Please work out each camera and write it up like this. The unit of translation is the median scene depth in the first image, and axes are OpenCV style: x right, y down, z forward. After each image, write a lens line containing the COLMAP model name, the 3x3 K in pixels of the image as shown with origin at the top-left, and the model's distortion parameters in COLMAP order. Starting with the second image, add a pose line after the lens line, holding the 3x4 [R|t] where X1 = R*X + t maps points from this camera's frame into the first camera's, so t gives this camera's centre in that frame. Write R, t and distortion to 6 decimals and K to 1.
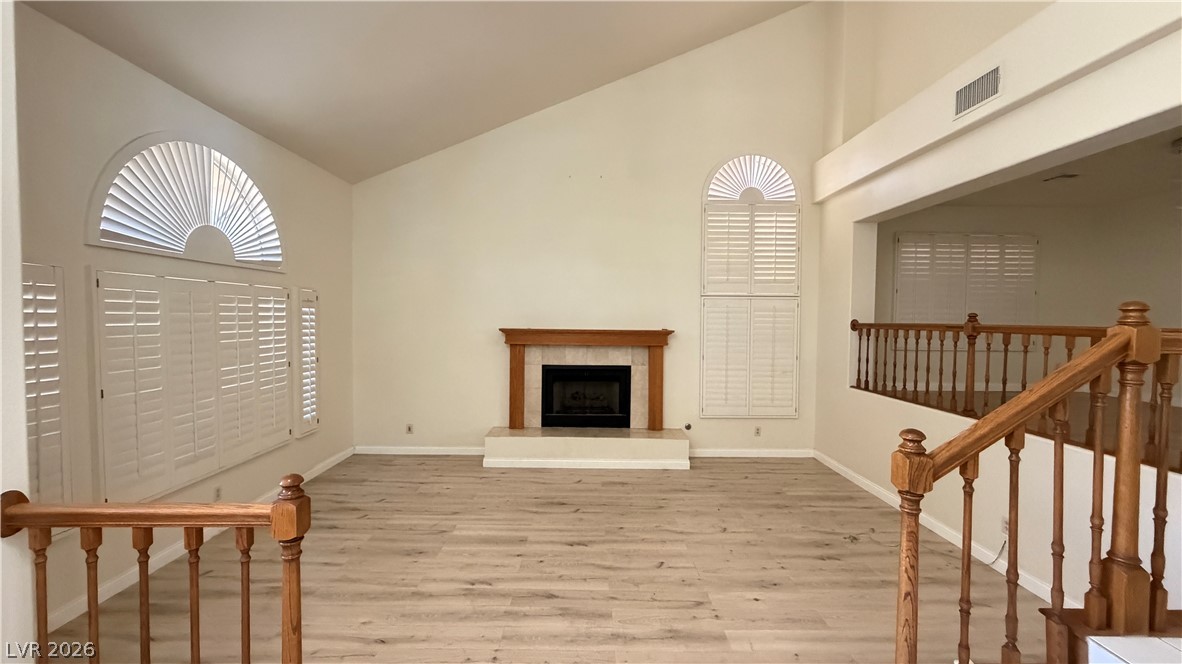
lens RADIAL K [[471.6, 0, 588.6], [0, 471.6, 333.3], [0, 0, 1]] dist [0.001668, -0.000045]
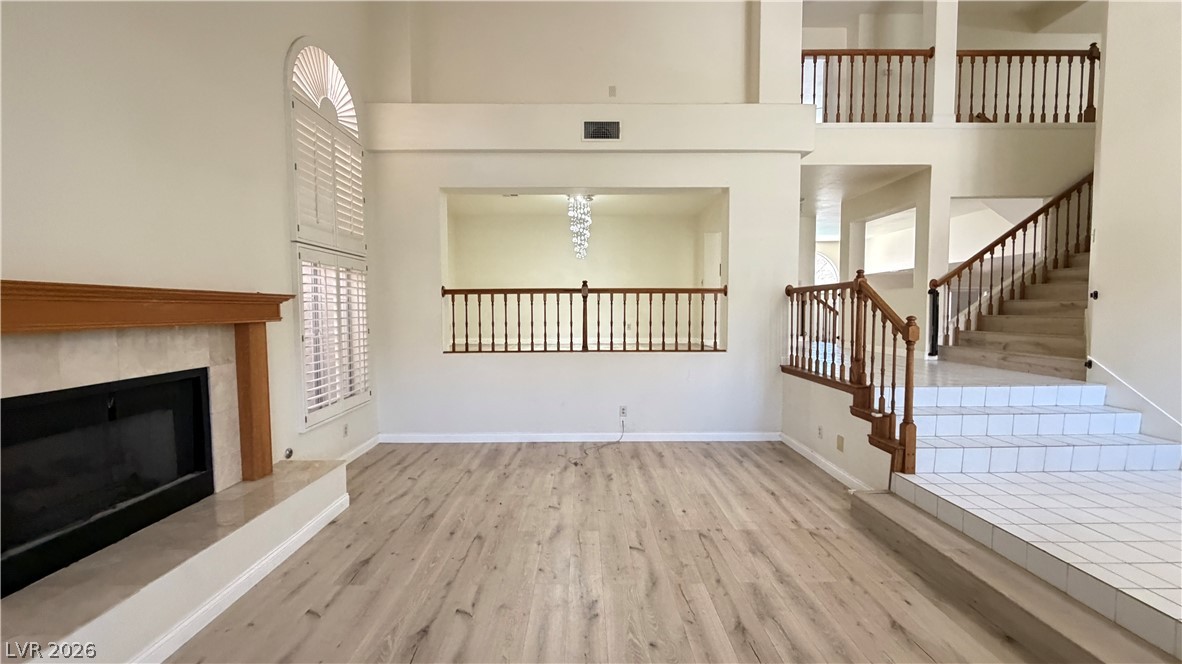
lens RADIAL K [[471.6, 0, 588.6], [0, 471.6, 333.3], [0, 0, 1]] dist [0.001668, -0.000045]
pose [[-0.001885, -0.063518, 0.997979, -0.469148], [0.037822, 0.997262, 0.063544, 0.020910], [-0.999283, 0.037866, 0.000522, 0.720870]]
